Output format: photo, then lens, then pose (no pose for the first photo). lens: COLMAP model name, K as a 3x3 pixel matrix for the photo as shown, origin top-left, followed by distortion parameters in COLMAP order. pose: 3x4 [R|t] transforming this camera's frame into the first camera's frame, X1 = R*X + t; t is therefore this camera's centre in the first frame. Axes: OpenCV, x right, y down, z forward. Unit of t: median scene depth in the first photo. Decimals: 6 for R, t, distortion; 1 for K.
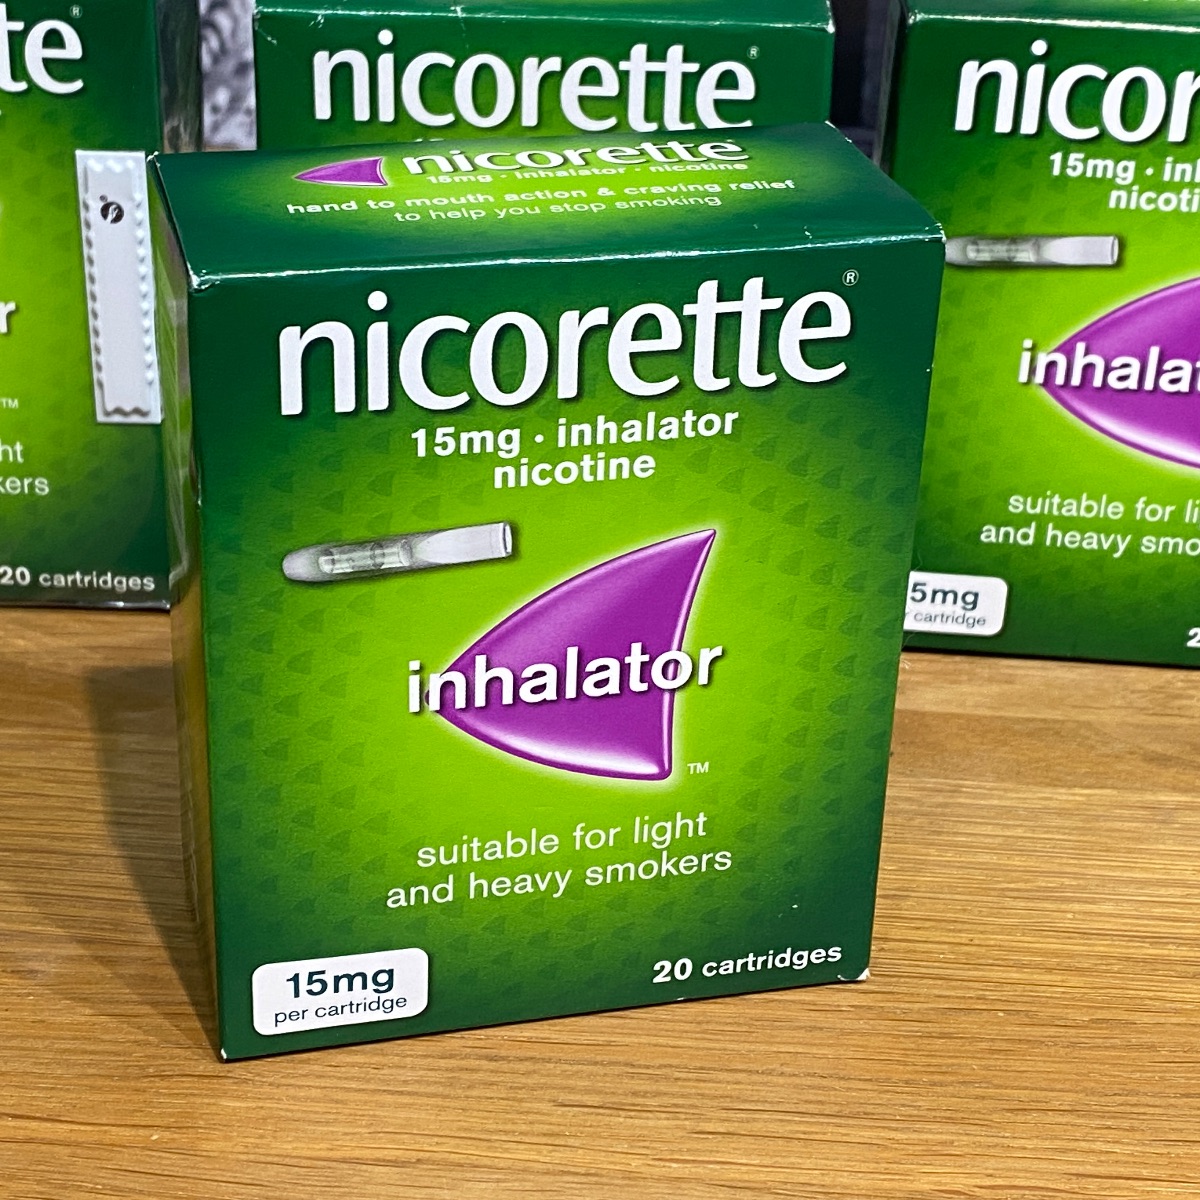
lens RADIAL K [[2459.8, 0, 564.1], [0, 2459.8, 582.5], [0, 0, 1]] dist [0.201373, -0.676236]
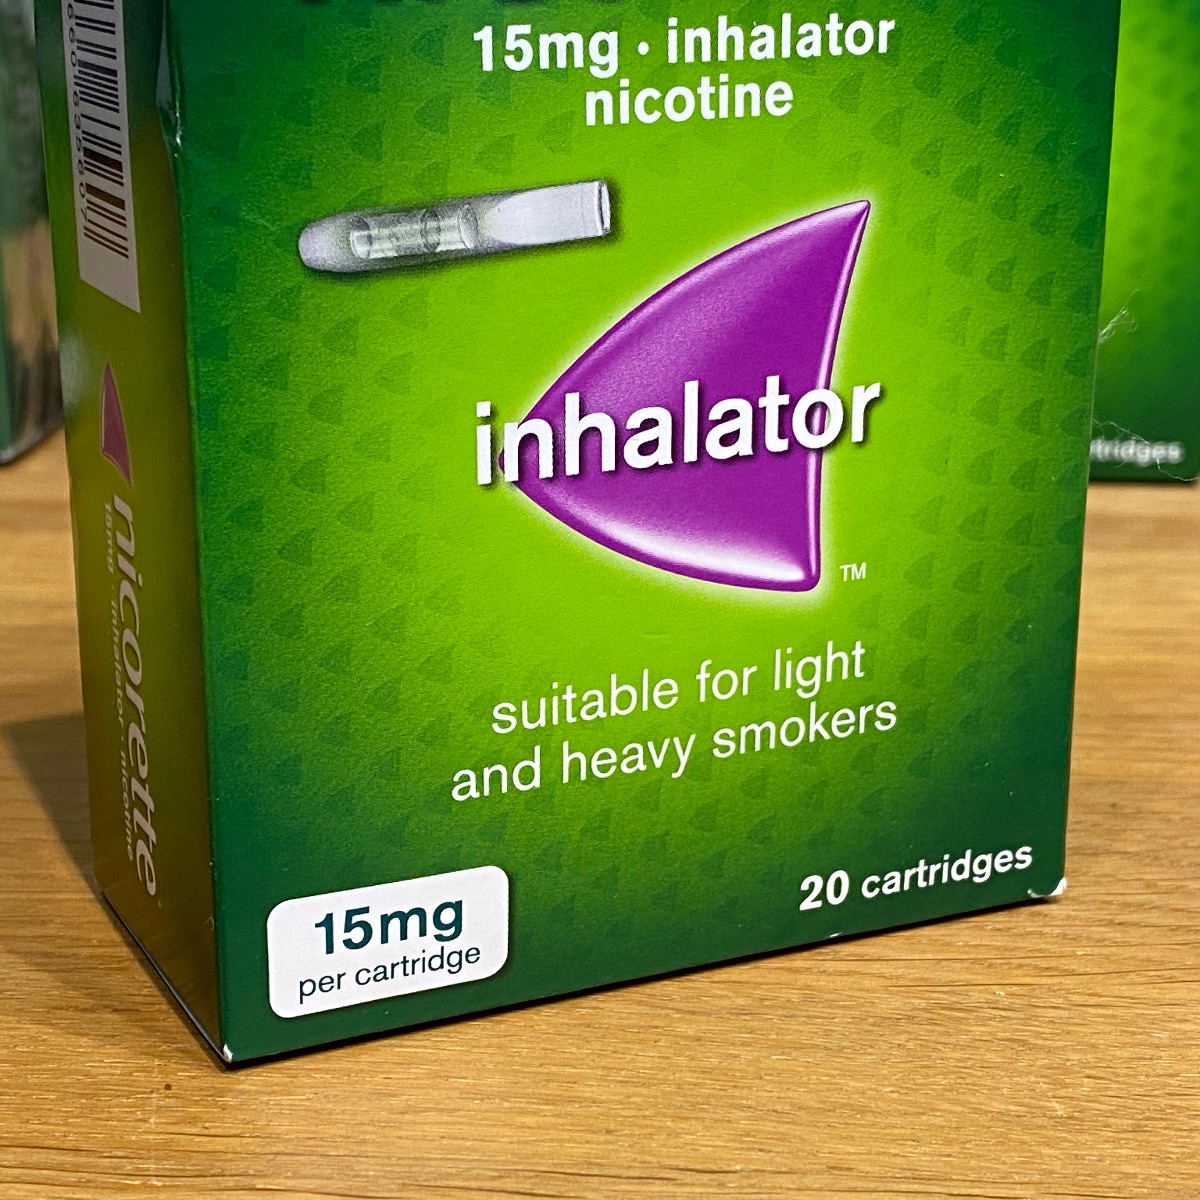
lens RADIAL K [[2444.0, 0, 553.5], [0, 2444.0, 619.3], [0, 0, 1]] dist [0.185227, -0.429114]
pose [[0.981950, -0.087185, 0.167849, -0.156495], [0.115229, 0.979482, -0.165343, 0.200751], [-0.149990, 0.181699, 0.971848, 0.320066]]
